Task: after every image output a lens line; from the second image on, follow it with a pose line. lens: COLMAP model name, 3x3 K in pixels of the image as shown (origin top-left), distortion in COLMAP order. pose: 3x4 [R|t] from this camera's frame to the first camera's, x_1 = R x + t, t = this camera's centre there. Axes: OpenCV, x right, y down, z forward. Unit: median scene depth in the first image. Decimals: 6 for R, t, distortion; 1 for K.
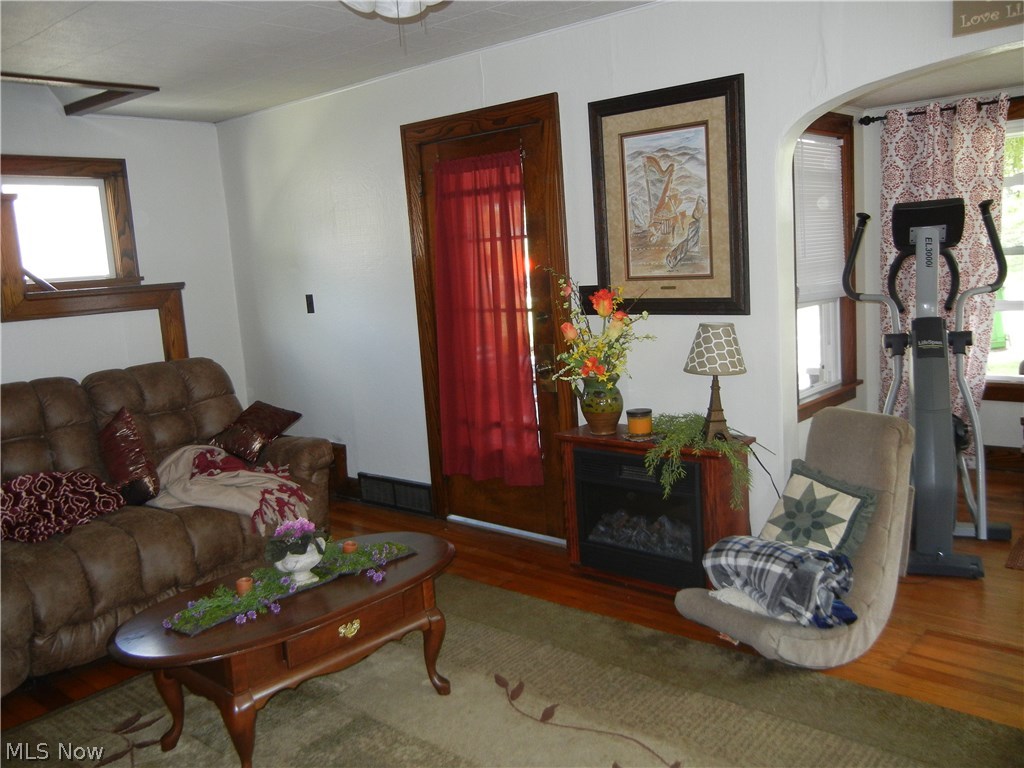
lens RADIAL K [[888.0, 0, 512.0], [0, 888.0, 384.0], [0, 0, 1]] dist [0.006598, 0.012604]
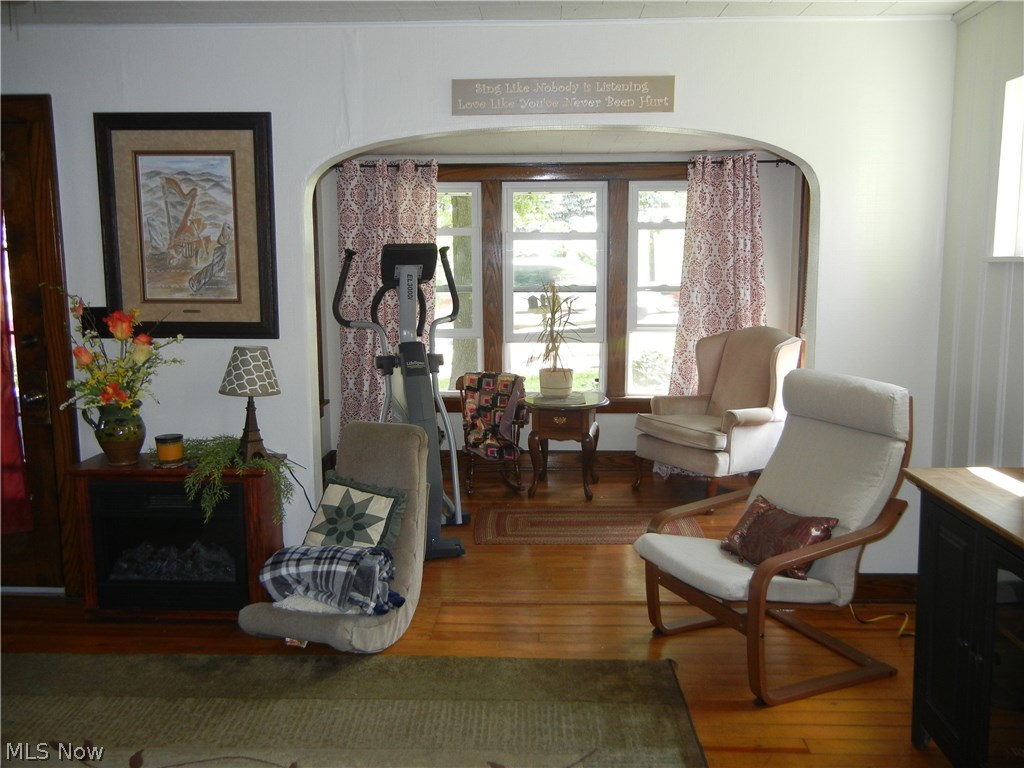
lens RADIAL K [[888.0, 0, 512.0], [0, 888.0, 384.0], [0, 0, 1]] dist [0.006598, 0.012604]
pose [[0.774856, -0.027080, 0.631557, -0.186719], [0.047222, 0.998770, -0.015112, 0.005283], [-0.630371, 0.041533, 0.775182, 0.004960]]
